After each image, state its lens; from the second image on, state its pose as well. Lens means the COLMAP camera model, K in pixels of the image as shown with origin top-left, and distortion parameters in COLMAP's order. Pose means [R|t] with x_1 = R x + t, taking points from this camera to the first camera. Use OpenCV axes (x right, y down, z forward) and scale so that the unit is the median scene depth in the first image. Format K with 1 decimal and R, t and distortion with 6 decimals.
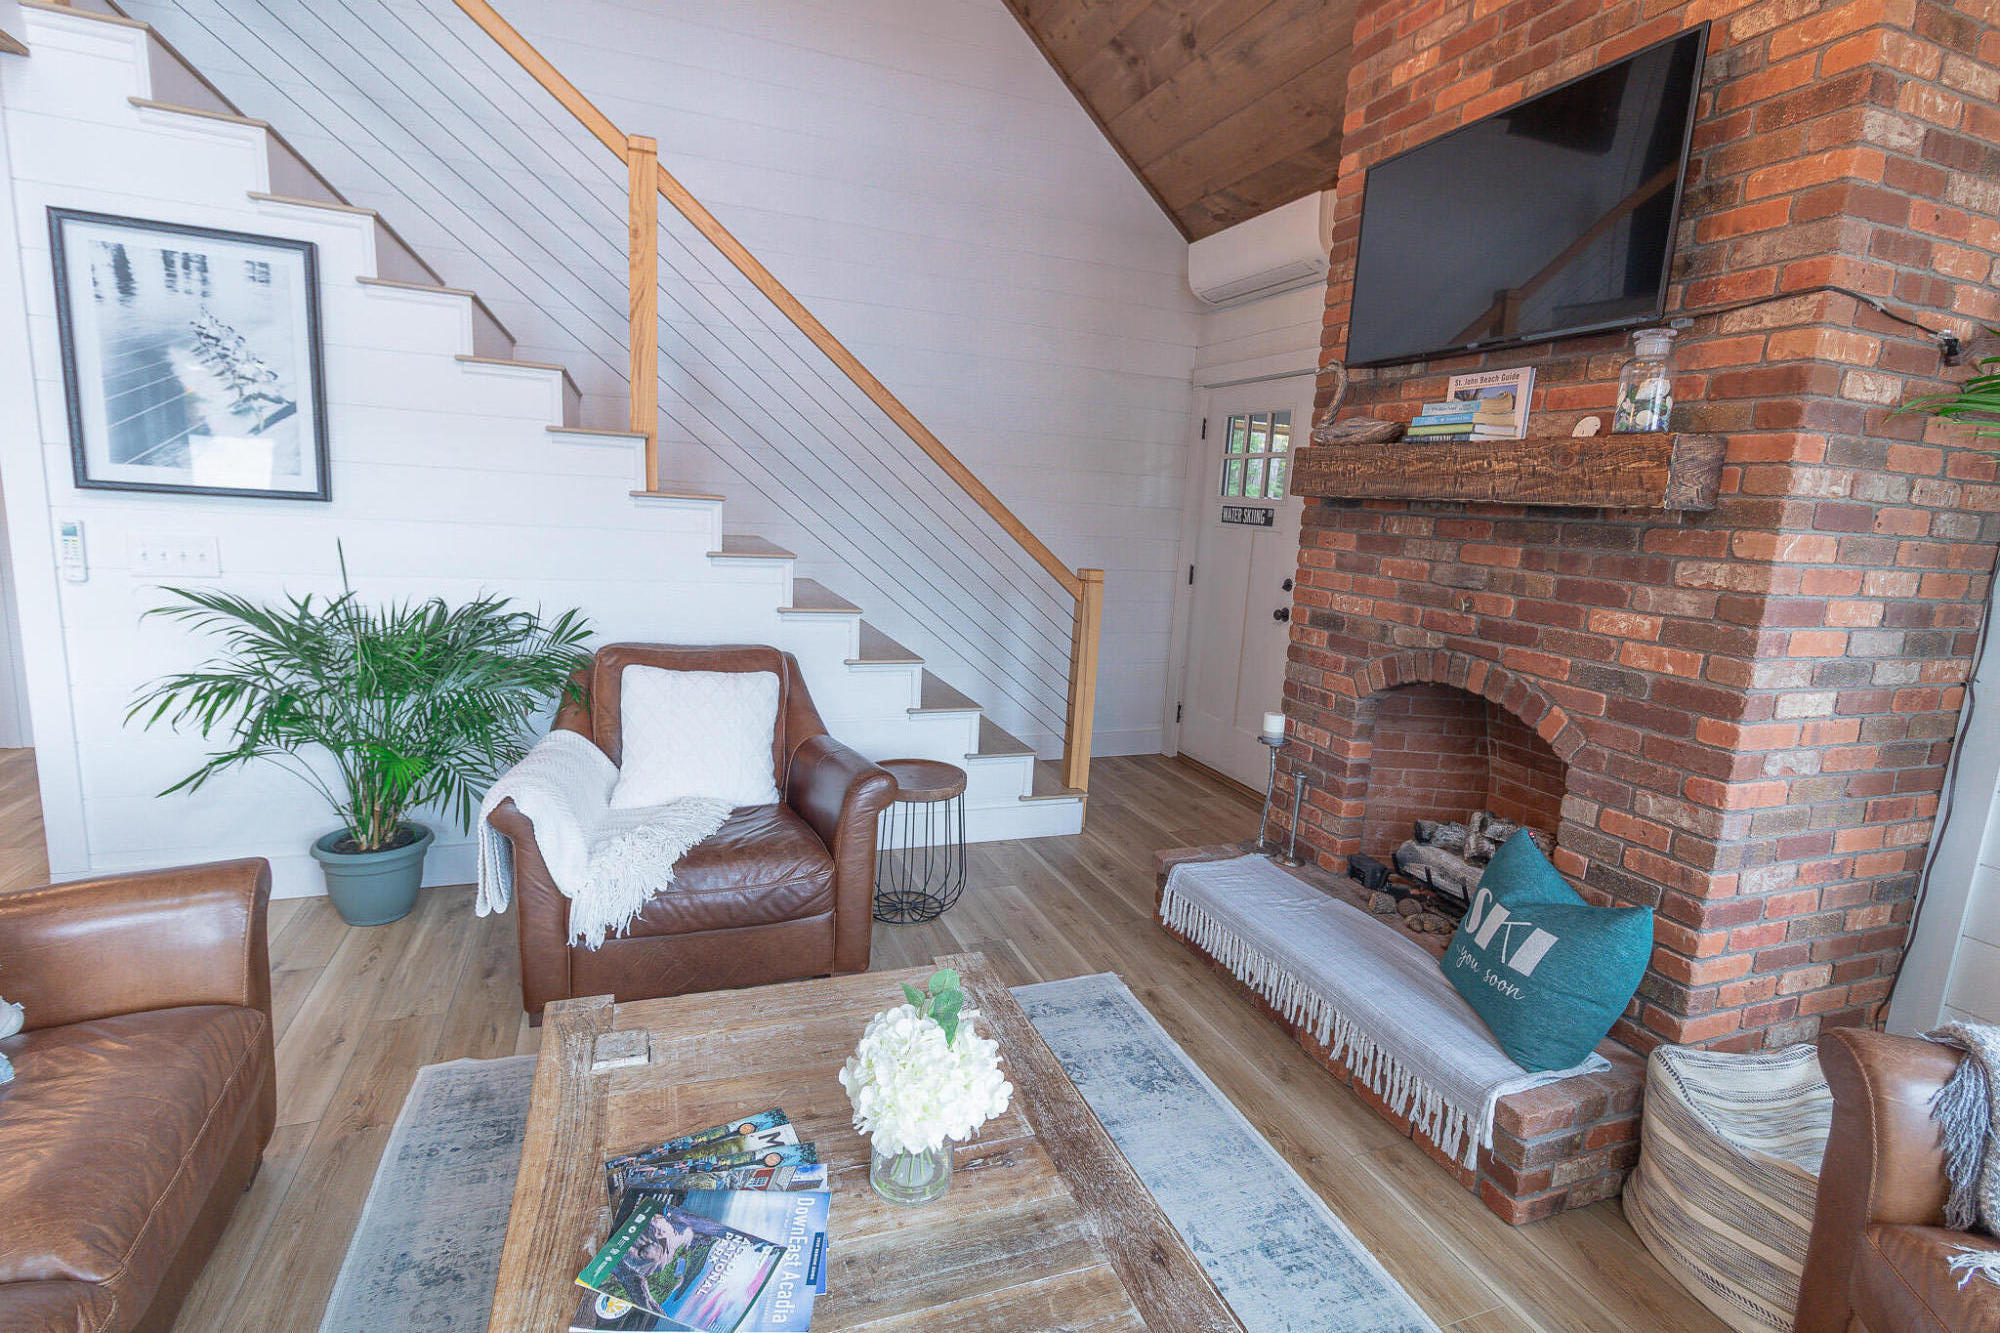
lens RADIAL K [[930.4, 0, 1002.3], [0, 930.4, 664.9], [0, 0, 1]] dist [0.004669, -0.000828]
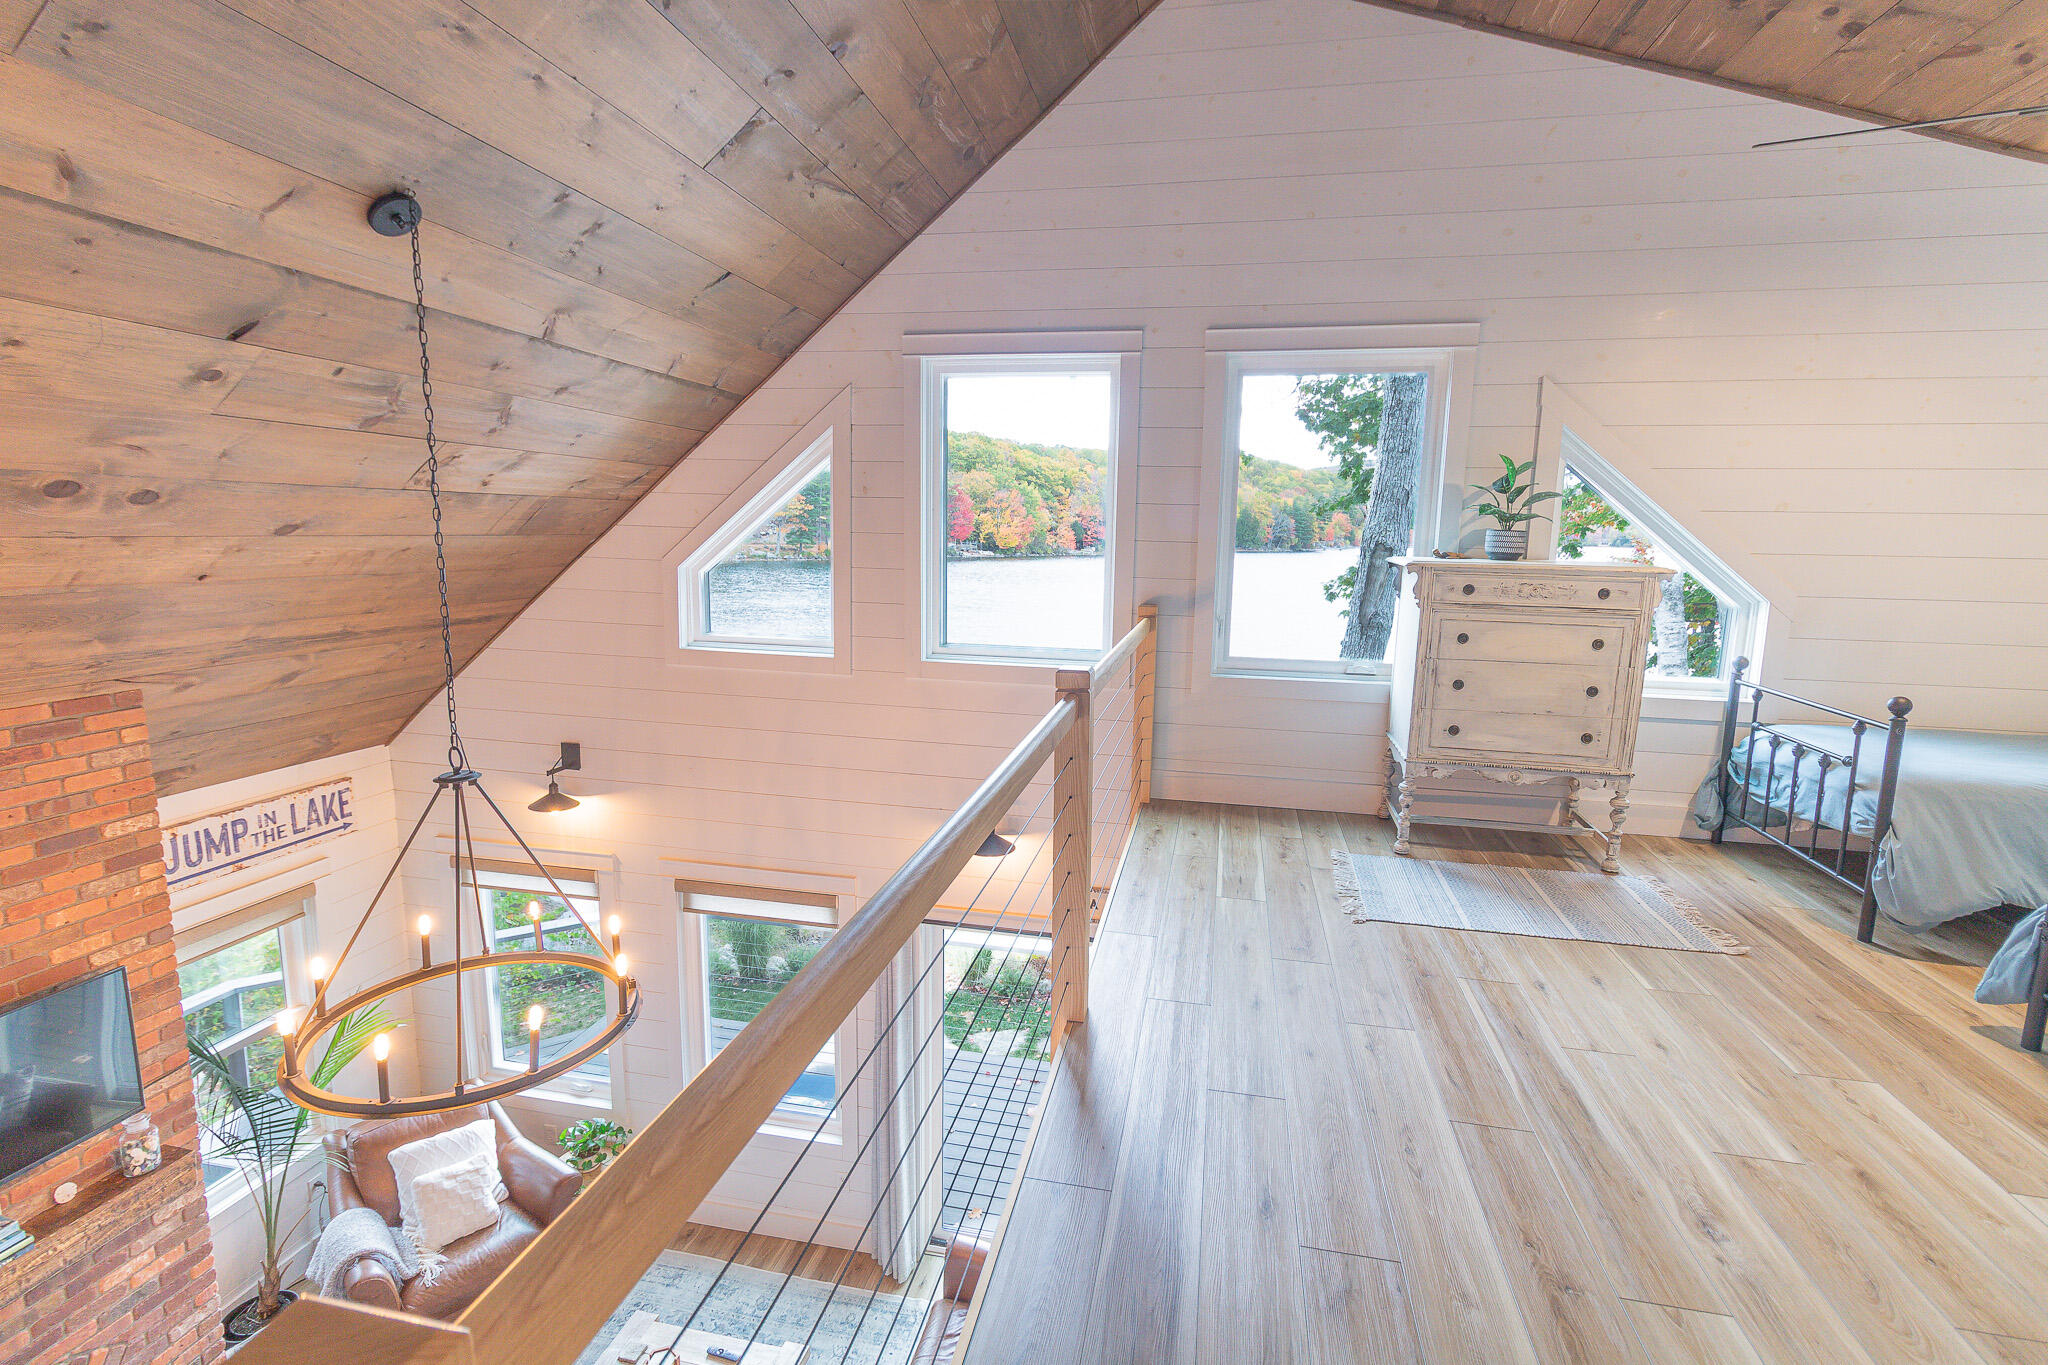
lens RADIAL K [[952.8, 0, 1025.3], [0, 952.8, 678.3], [0, 0, 1]] dist [0.004669, -0.000828]
pose [[-0.832294, -0.164625, 0.529325, -1.215906], [0.026861, 0.941785, 0.335140, -1.375586], [-0.553683, 0.293154, -0.779420, 1.012293]]
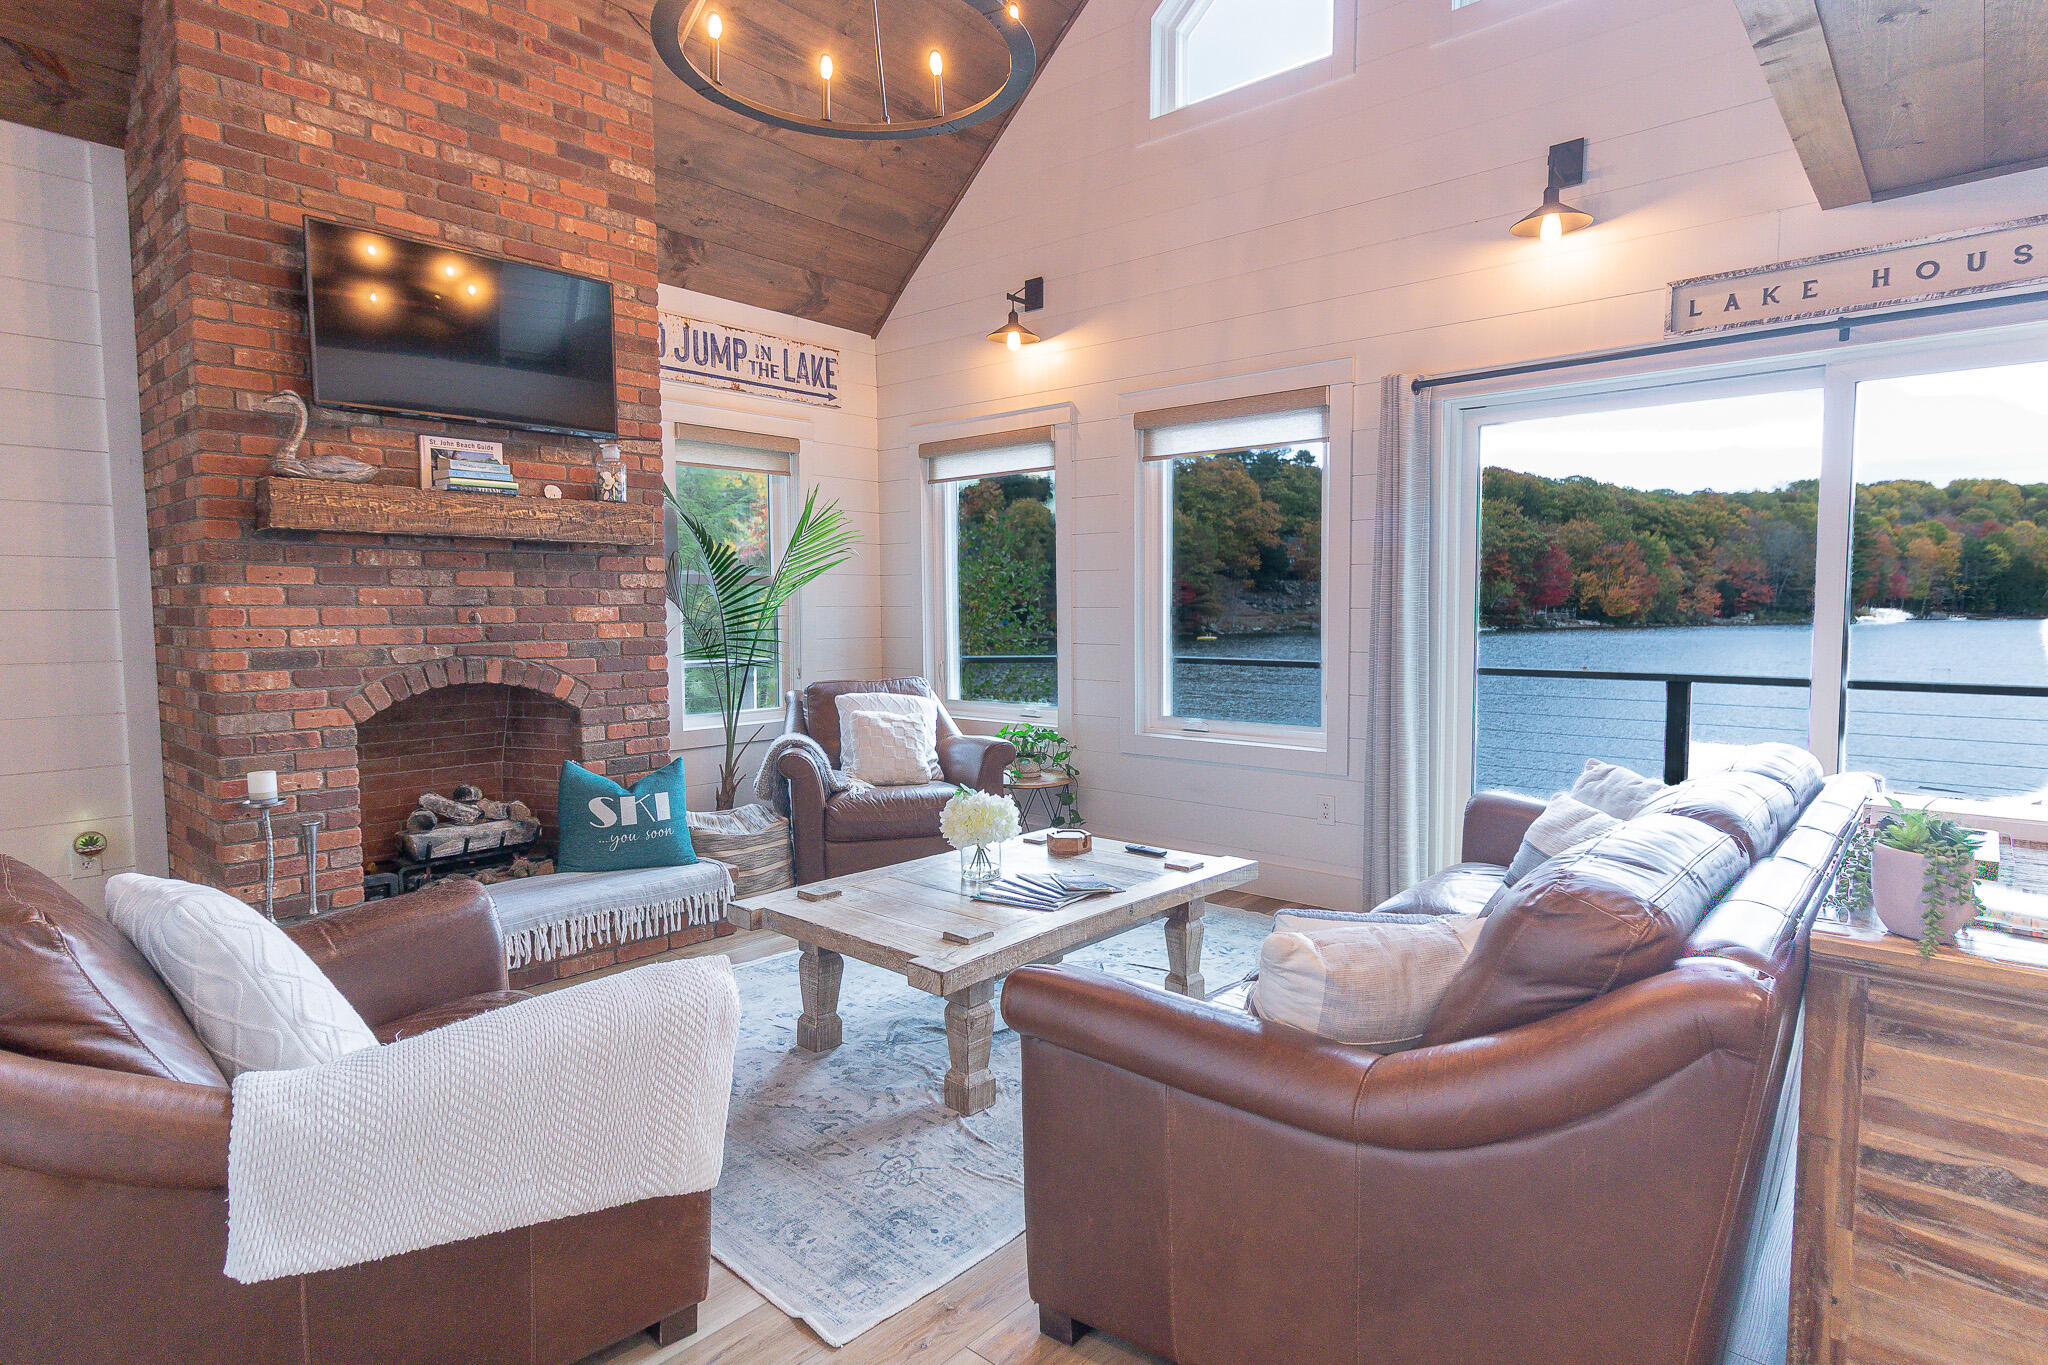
lens RADIAL K [[1080.6, 0, 1034.9], [0, 1080.6, 680.2], [0, 0, 1]] dist [-0.002481, -0.000889]
pose [[-0.455942, -0.115587, 0.882472, -1.244896], [0.135683, 0.970913, 0.197274, -0.180568], [-0.879606, 0.209682, -0.426997, 1.034718]]
